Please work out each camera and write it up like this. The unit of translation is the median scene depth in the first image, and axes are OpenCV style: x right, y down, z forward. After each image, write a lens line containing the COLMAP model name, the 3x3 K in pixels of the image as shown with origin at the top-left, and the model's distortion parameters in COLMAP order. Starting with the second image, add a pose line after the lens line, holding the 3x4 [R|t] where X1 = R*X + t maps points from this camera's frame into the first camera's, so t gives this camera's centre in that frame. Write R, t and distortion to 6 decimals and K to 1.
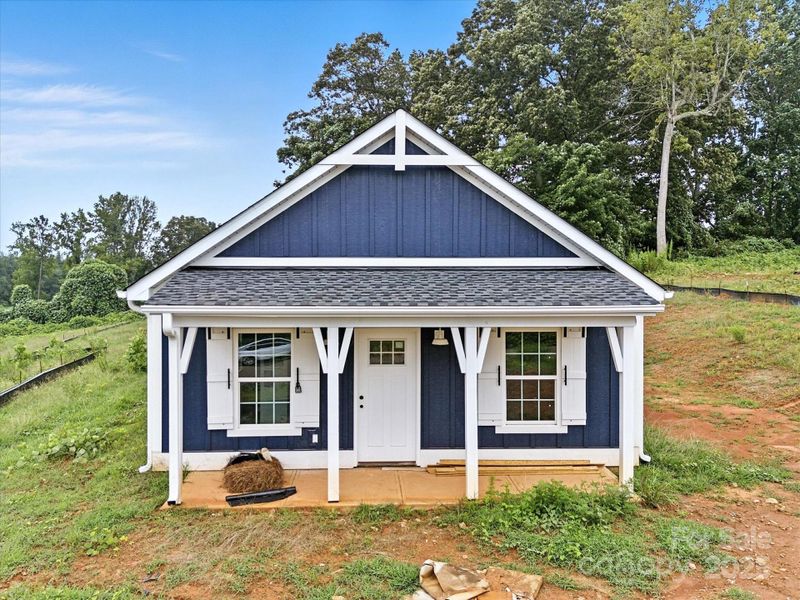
lens RADIAL K [[715.6, 0, 400.0], [0, 715.6, 300.0], [0, 0, 1]] dist [0.117859, -0.236557]
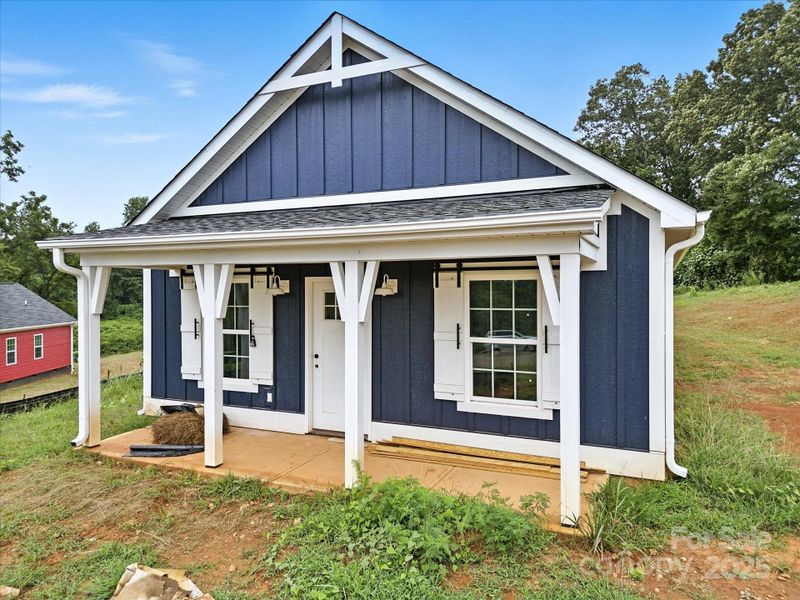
lens RADIAL K [[559.2, 0, 397.5], [0, 559.2, 300.9], [0, 0, 1]] dist [0.080907, -0.084085]
pose [[0.888321, 0.005978, -0.459184, 0.354644], [-0.012076, 0.999874, -0.010346, 0.073602], [0.459064, 0.014735, 0.888281, 0.429148]]
